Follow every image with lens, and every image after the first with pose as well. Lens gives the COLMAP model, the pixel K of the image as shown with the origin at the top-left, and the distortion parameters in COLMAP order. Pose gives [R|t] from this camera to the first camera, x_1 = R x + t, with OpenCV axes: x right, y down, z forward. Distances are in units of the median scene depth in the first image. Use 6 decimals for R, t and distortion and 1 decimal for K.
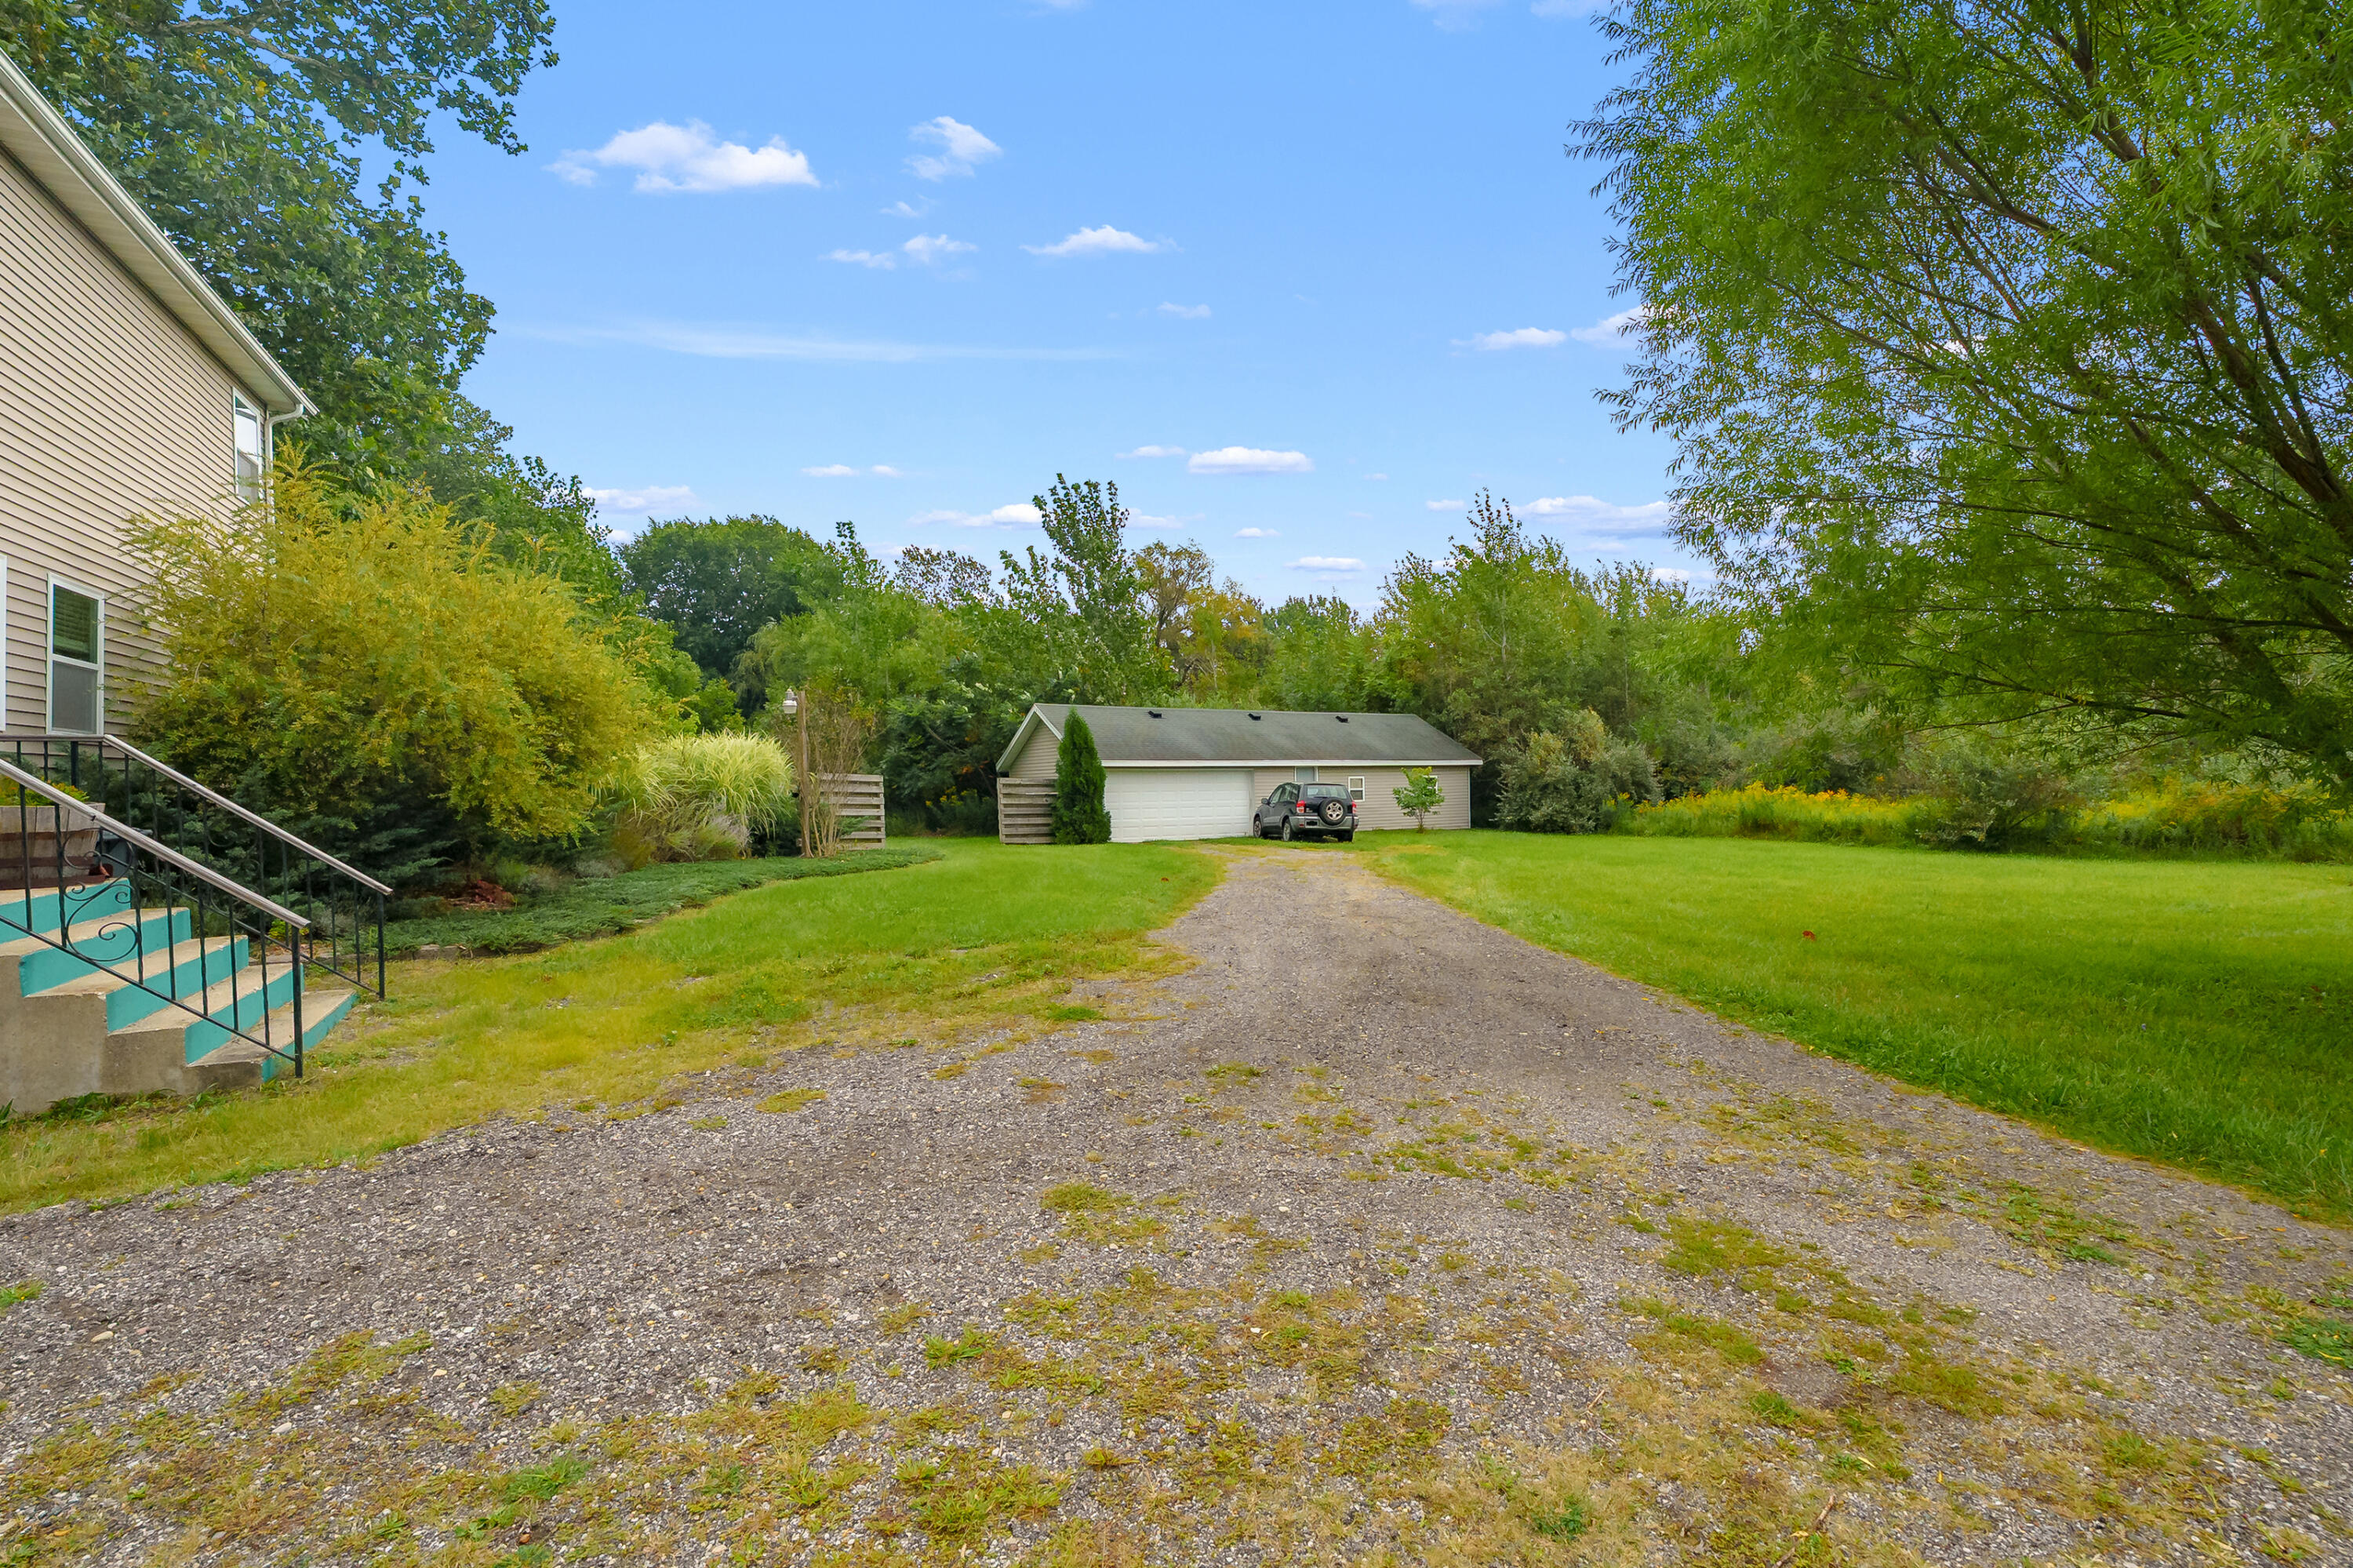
lens RADIAL K [[1079.1, 0, 1167.6], [0, 1079.1, 785.7], [0, 0, 1]] dist [0.010550, 0.001724]
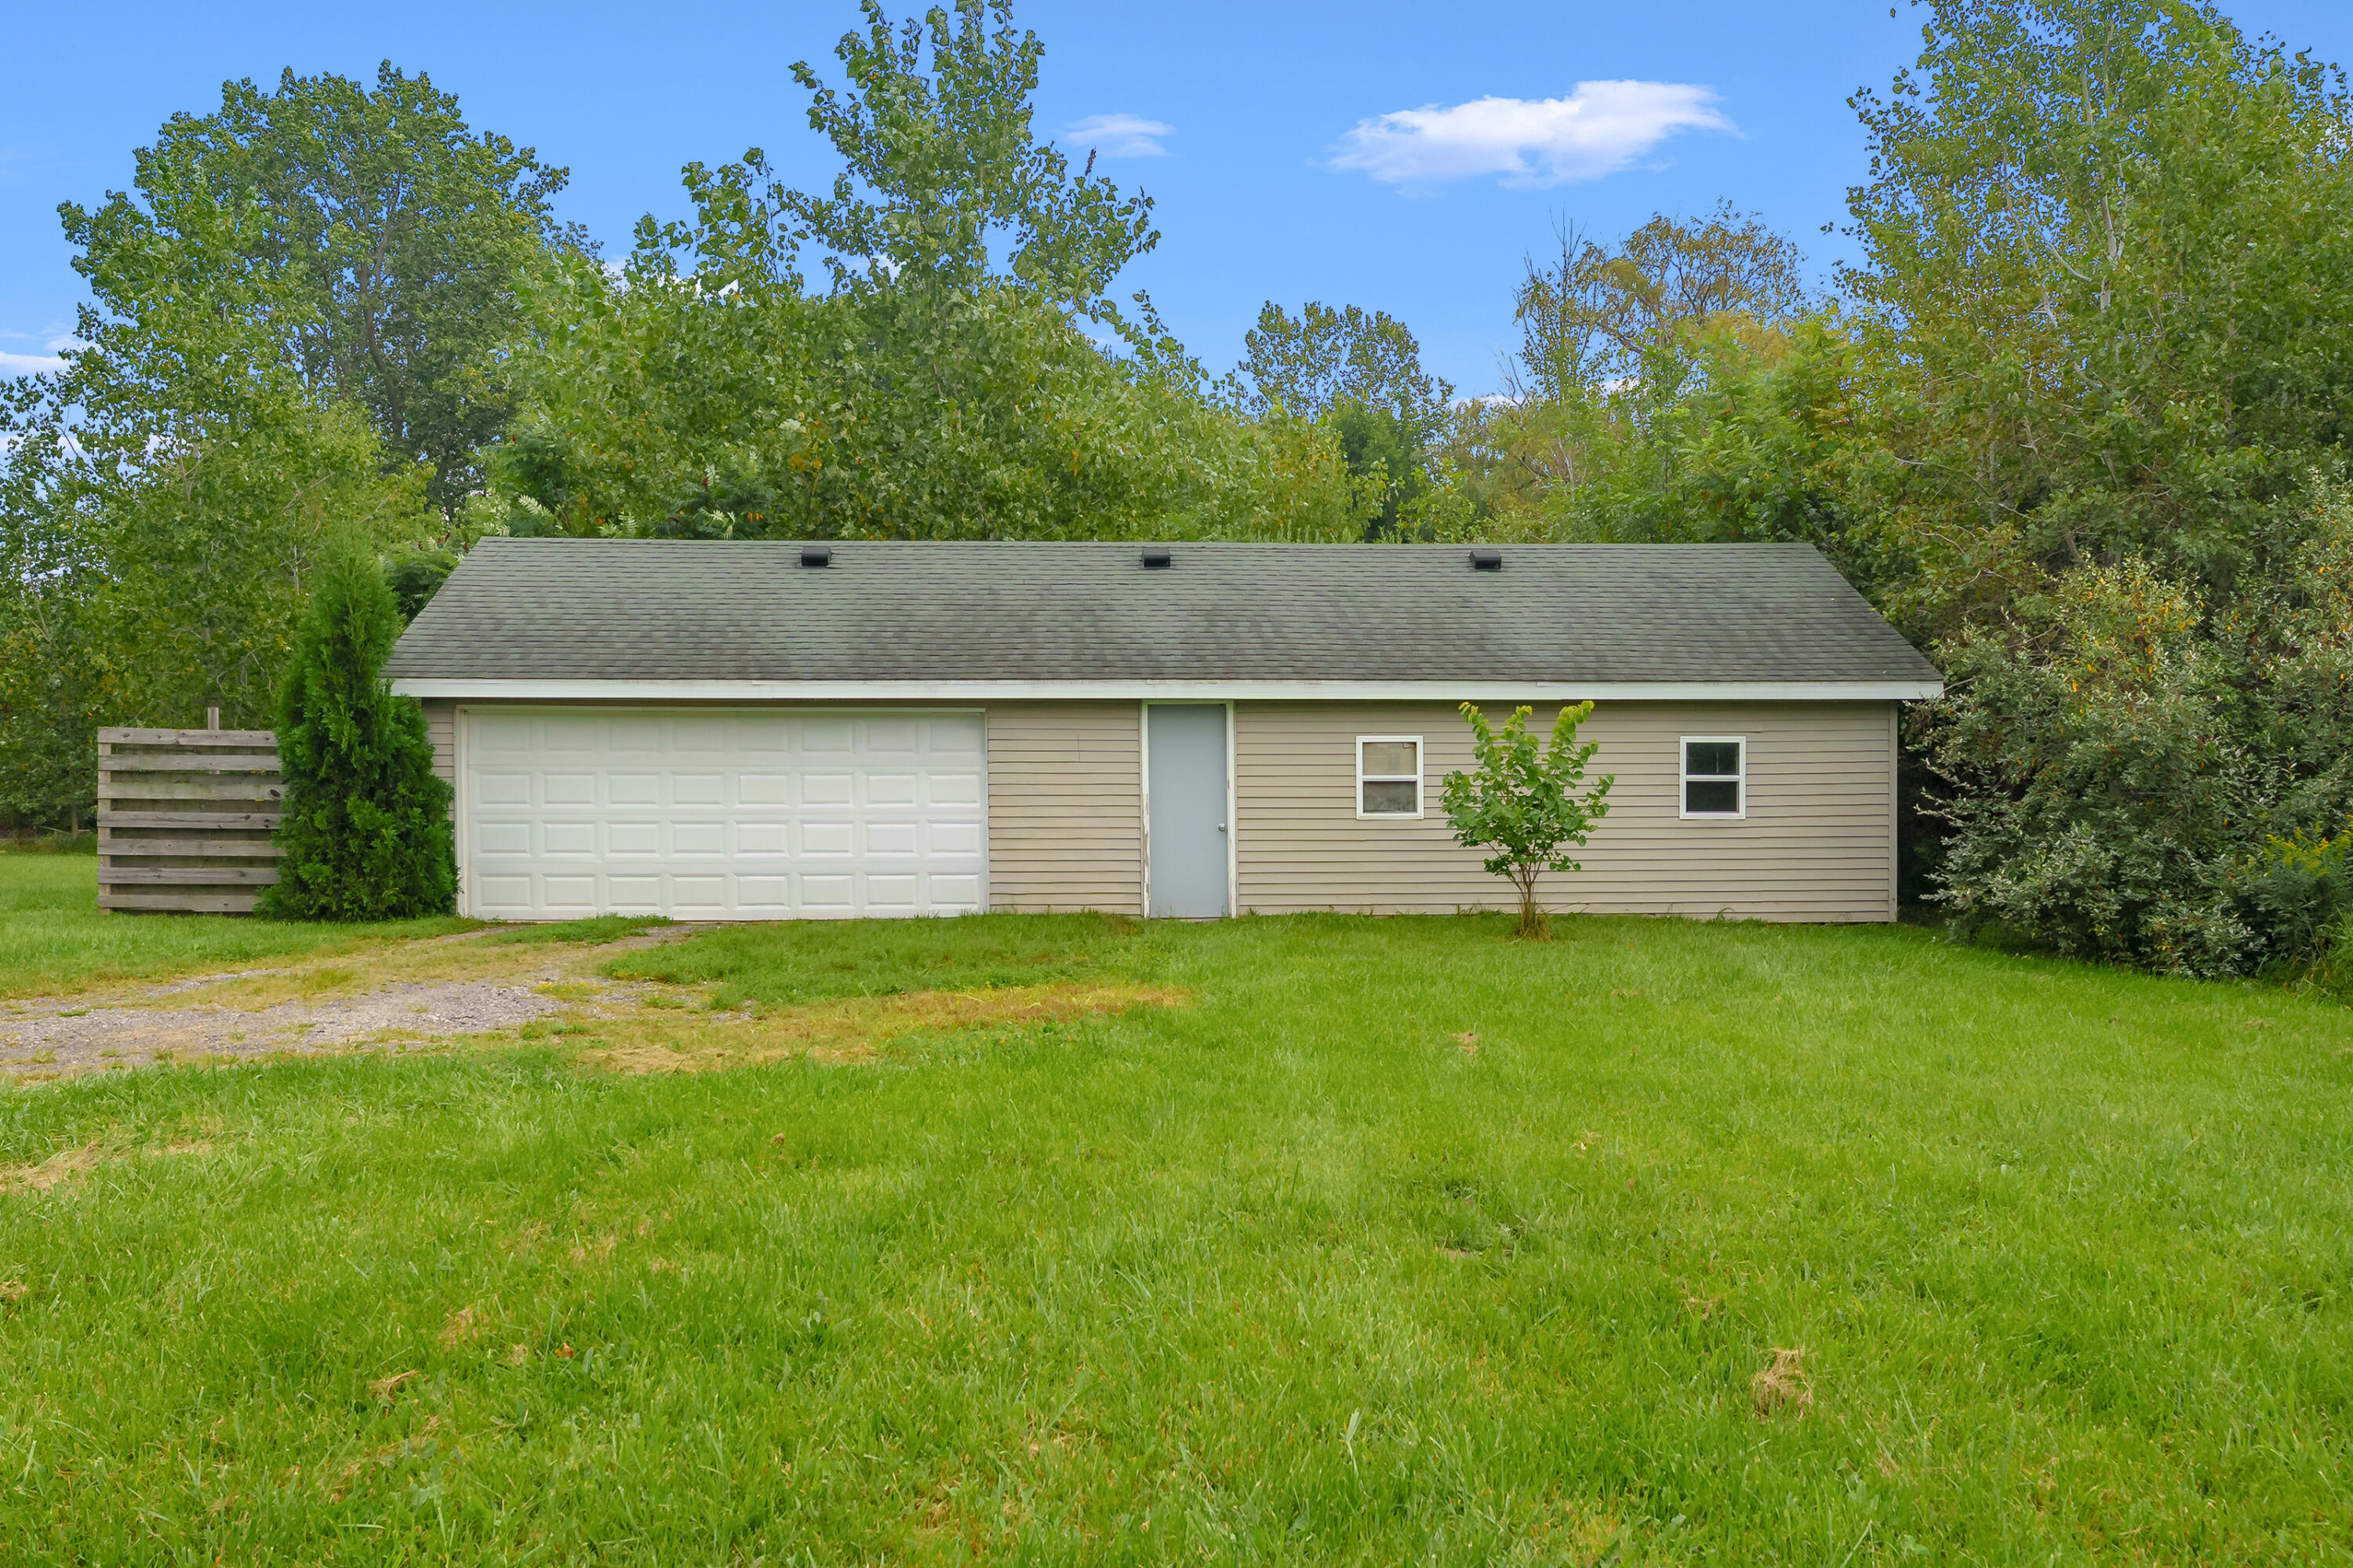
lens RADIAL K [[1803.0, 0, 1177.7], [0, 1803.0, 772.4], [0, 0, 1]] dist [-0.004008, 0.002002]
pose [[0.875394, 0.014829, -0.483182, 0.381796], [-0.013006, 0.999890, 0.007122, -0.001060], [0.483235, 0.000050, 0.875491, 0.534174]]
